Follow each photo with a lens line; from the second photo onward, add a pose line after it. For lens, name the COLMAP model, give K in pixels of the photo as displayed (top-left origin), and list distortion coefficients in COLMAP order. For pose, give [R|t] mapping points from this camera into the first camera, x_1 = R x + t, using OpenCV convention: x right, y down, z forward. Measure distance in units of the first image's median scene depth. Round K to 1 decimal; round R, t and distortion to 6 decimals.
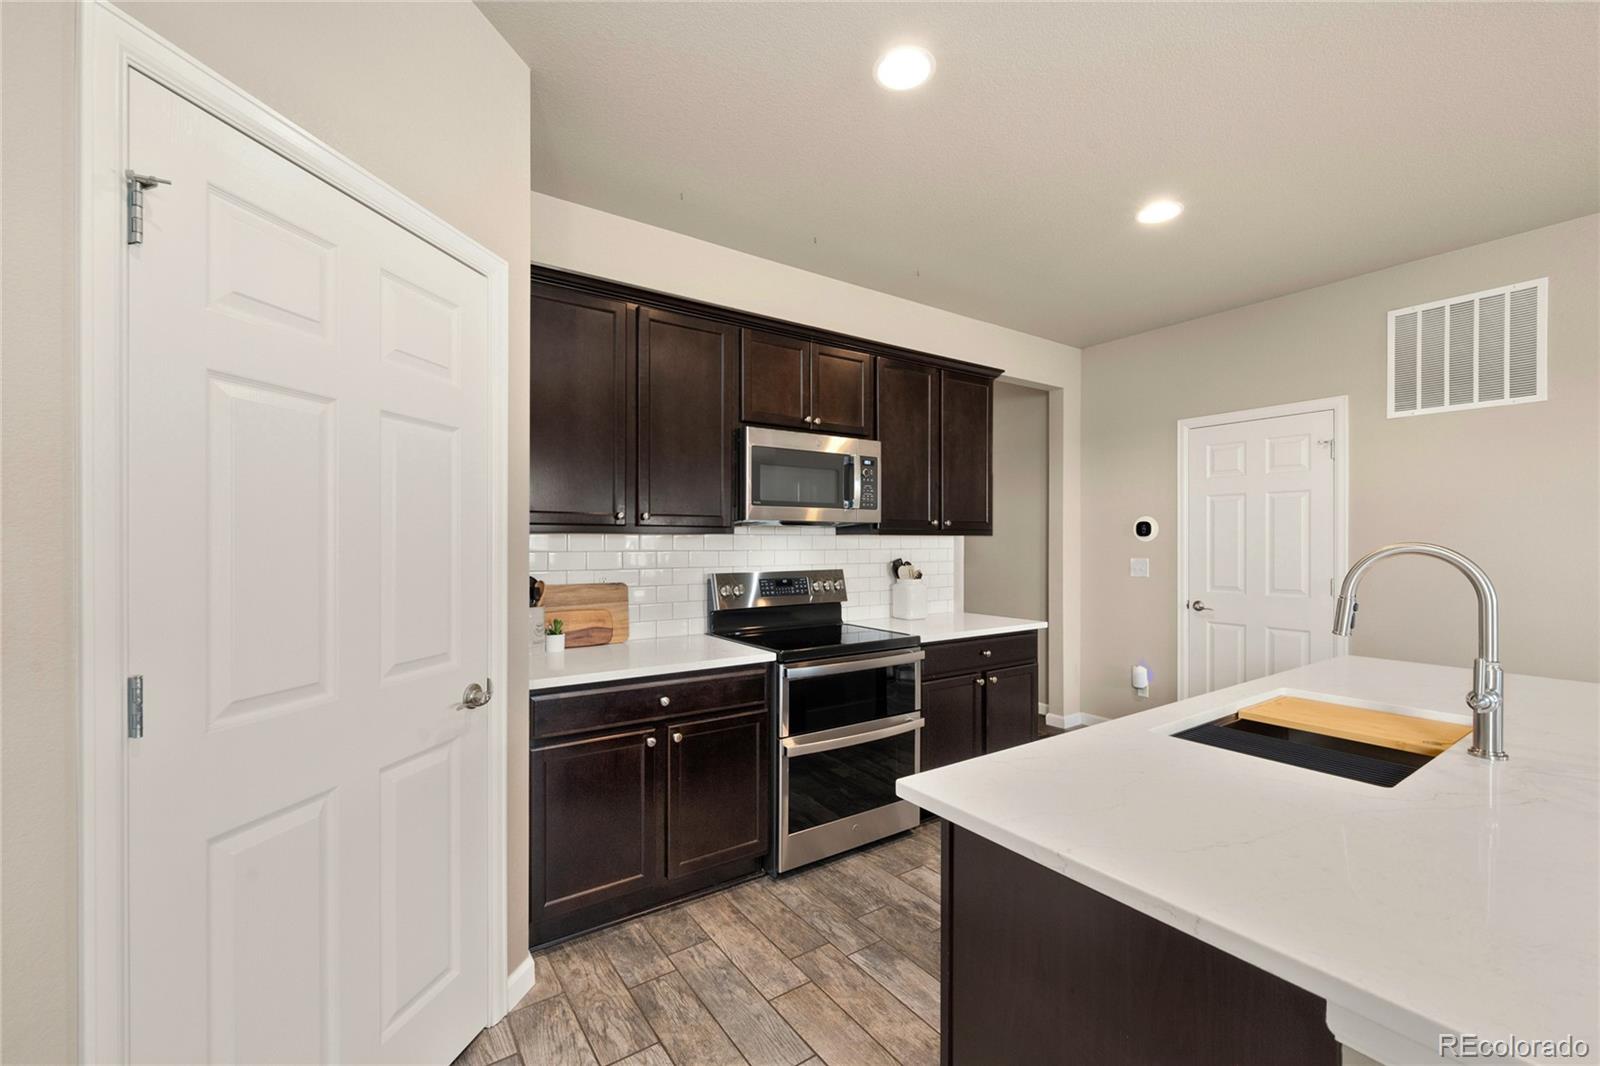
lens RADIAL K [[655.4, 0, 811.2], [0, 655.4, 540.0], [0, 0, 1]] dist [-0.000254, 0.000875]
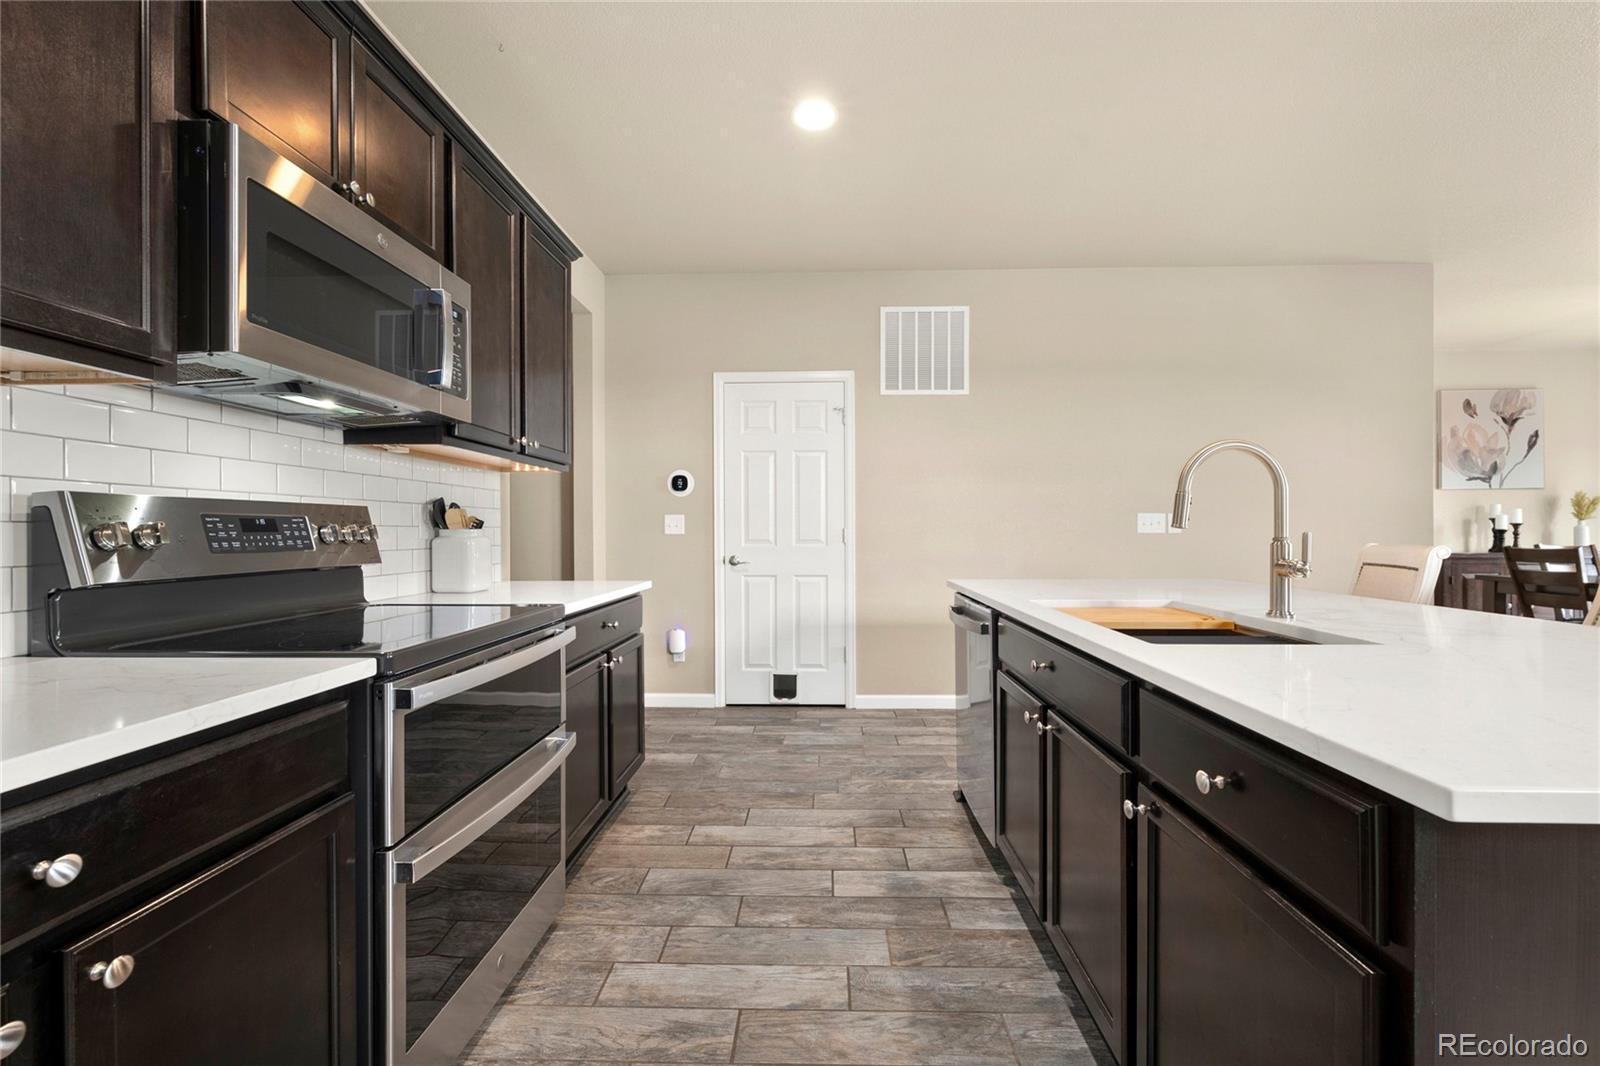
lens RADIAL K [[655.4, 0, 813.0], [0, 655.4, 532.4], [0, 0, 1]] dist [-0.000254, 0.000875]
pose [[0.590481, -0.003283, 0.807045, -0.197961], [0.001469, 0.999994, 0.002994, 0.074284], [-0.807050, -0.000582, 0.590482, 0.426879]]
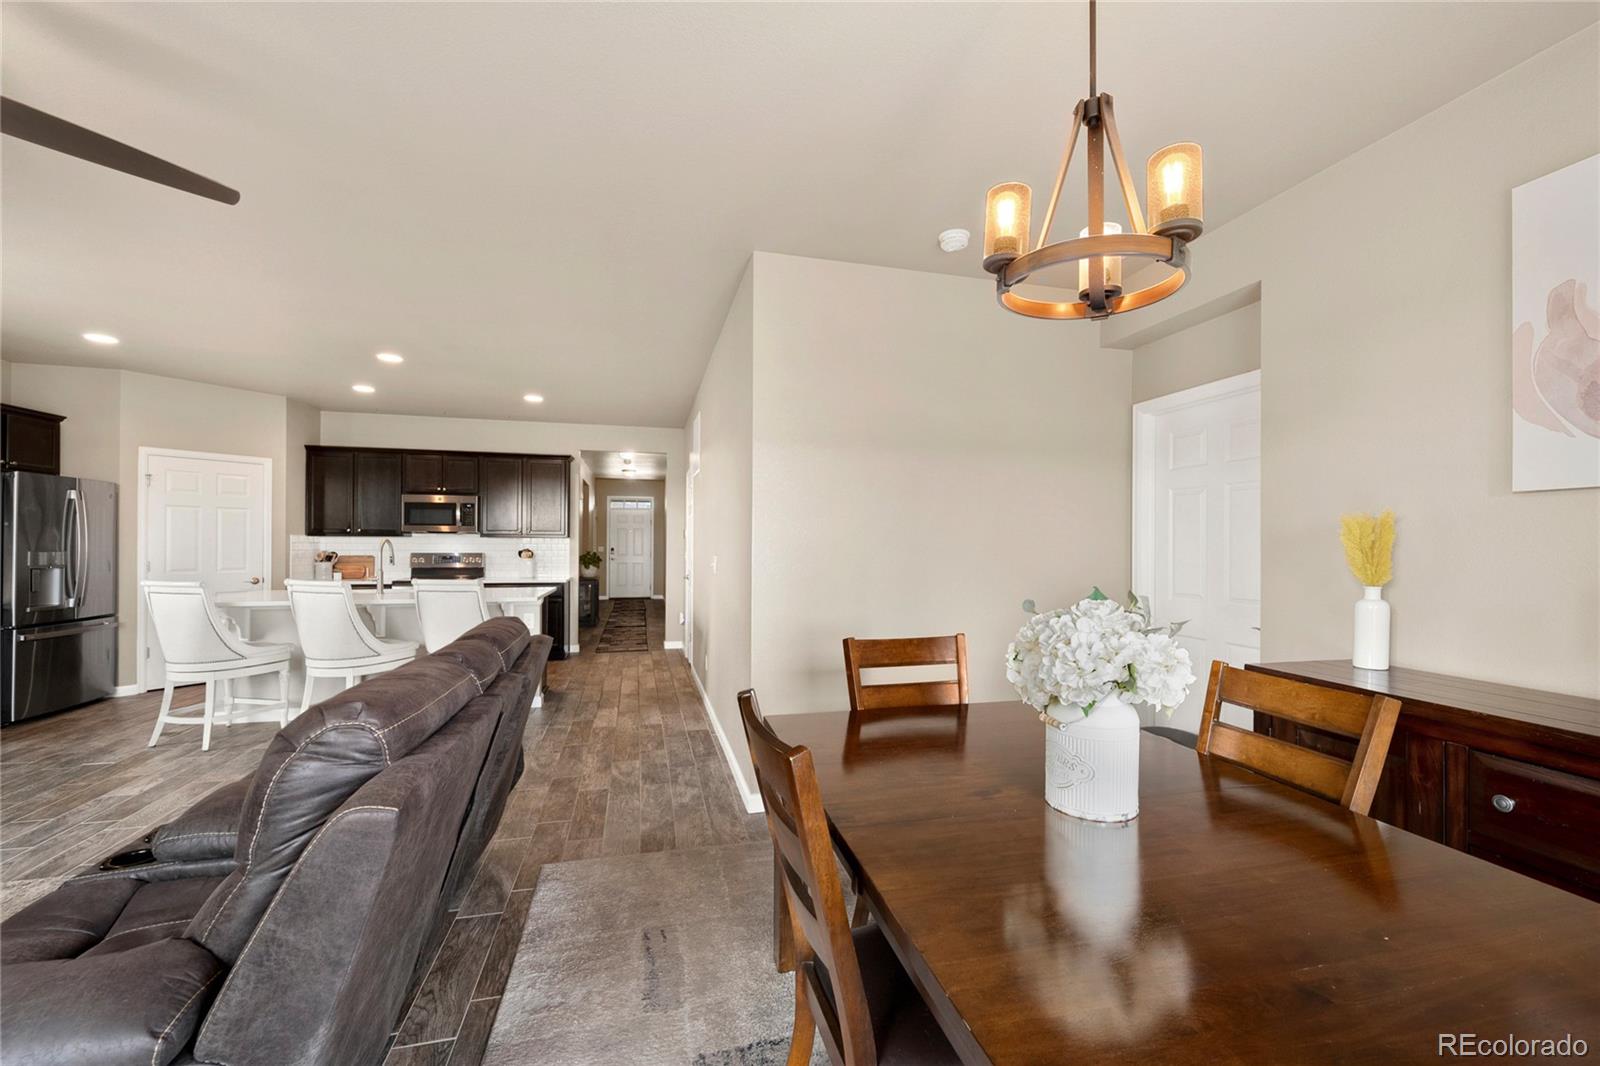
lens RADIAL K [[655.4, 0, 807.3], [0, 655.4, 539.4], [0, 0, 1]] dist [-0.000254, 0.000875]
pose [[0.936712, 0.003276, -0.350086, 2.076540], [-0.005212, 0.999976, -0.004588, 0.005288], [0.350063, 0.006122, 0.936706, -0.763796]]
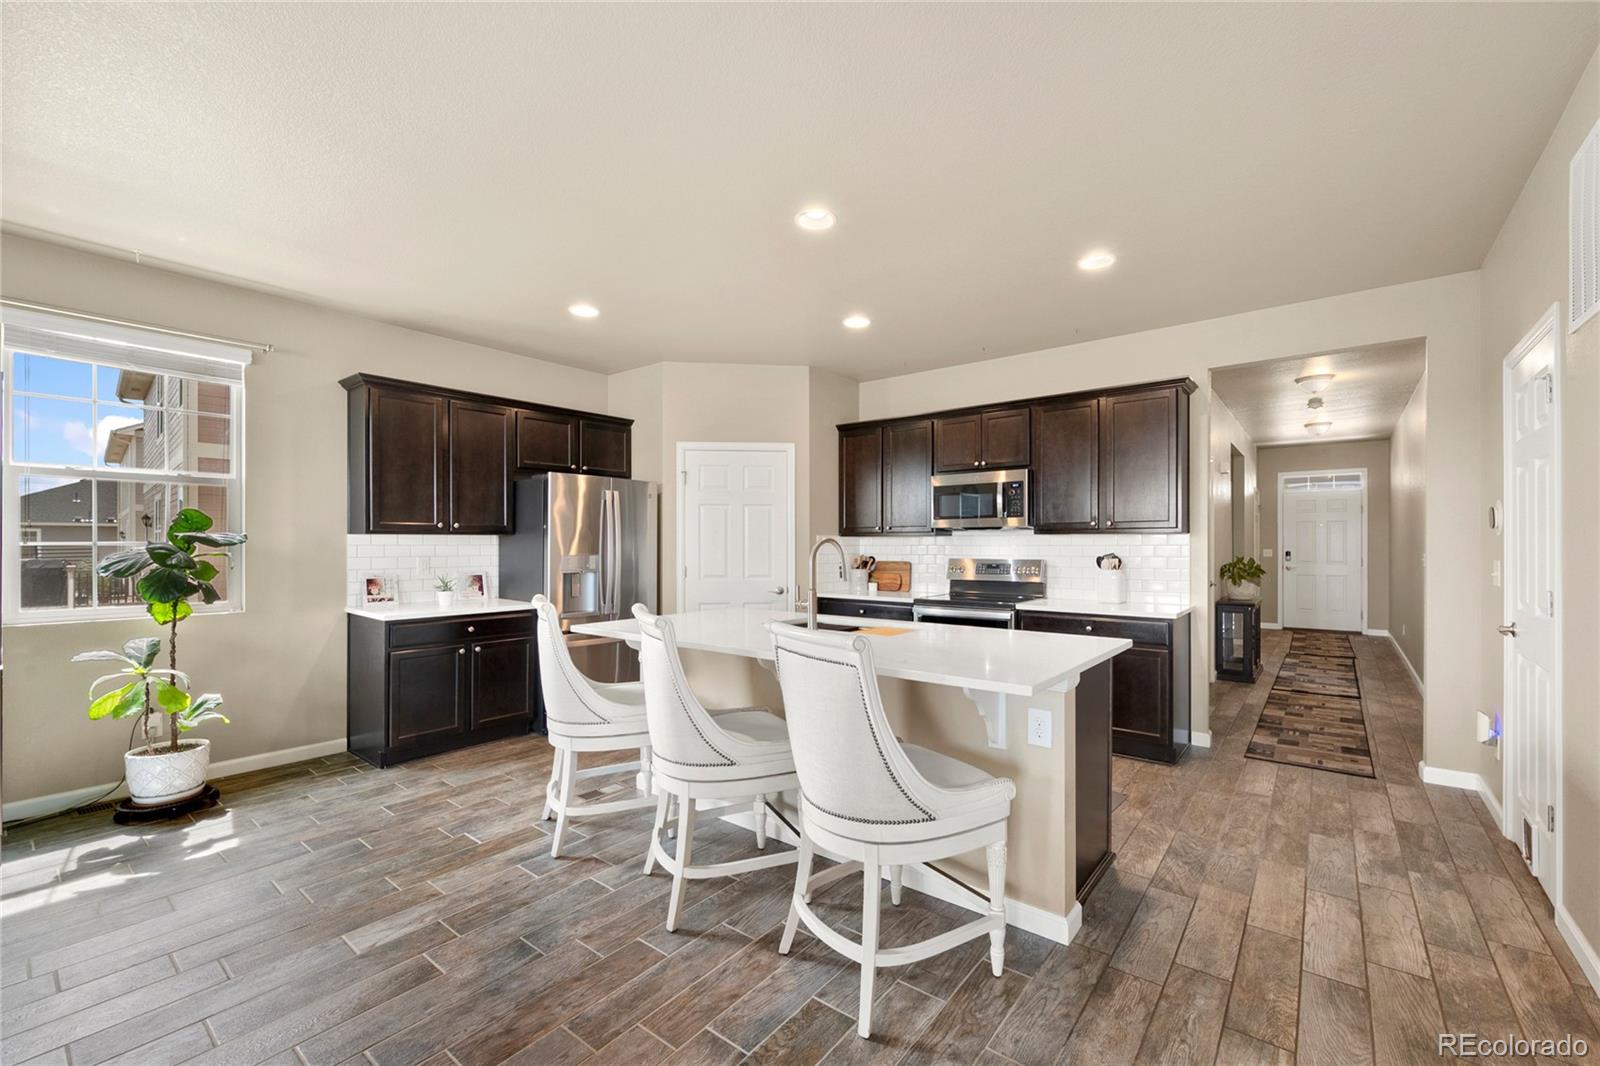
lens RADIAL K [[655.4, 0, 814.9], [0, 655.4, 548.5], [0, 0, 1]] dist [-0.000254, 0.000875]
pose [[0.290881, 0.004110, -0.956751, 1.402281], [0.002592, 0.999984, 0.005084, 0.014879], [0.956756, -0.003959, 0.290865, 0.154572]]
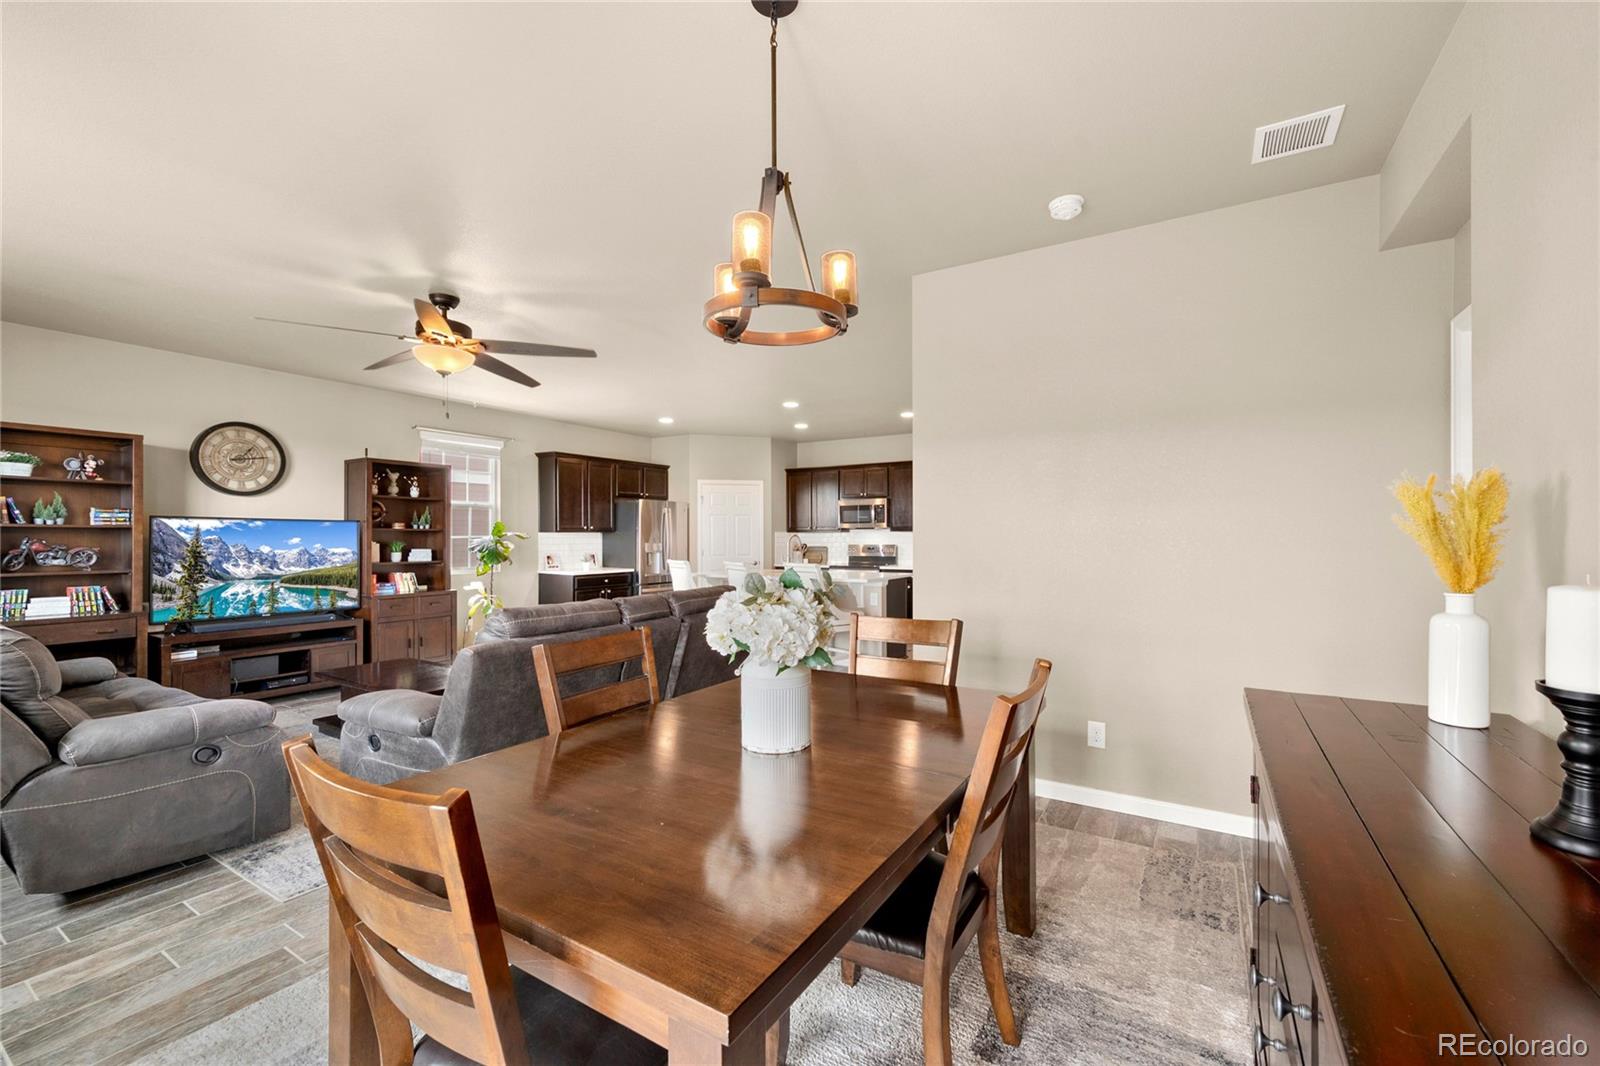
lens RADIAL K [[655.4, 0, 814.5], [0, 655.4, 536.9], [0, 0, 1]] dist [-0.000254, 0.000875]
pose [[0.416945, 0.000063, -0.908932, 2.648063], [0.005073, 0.999984, 0.002397, 0.005902], [0.908917, -0.005611, 0.416938, -0.466329]]
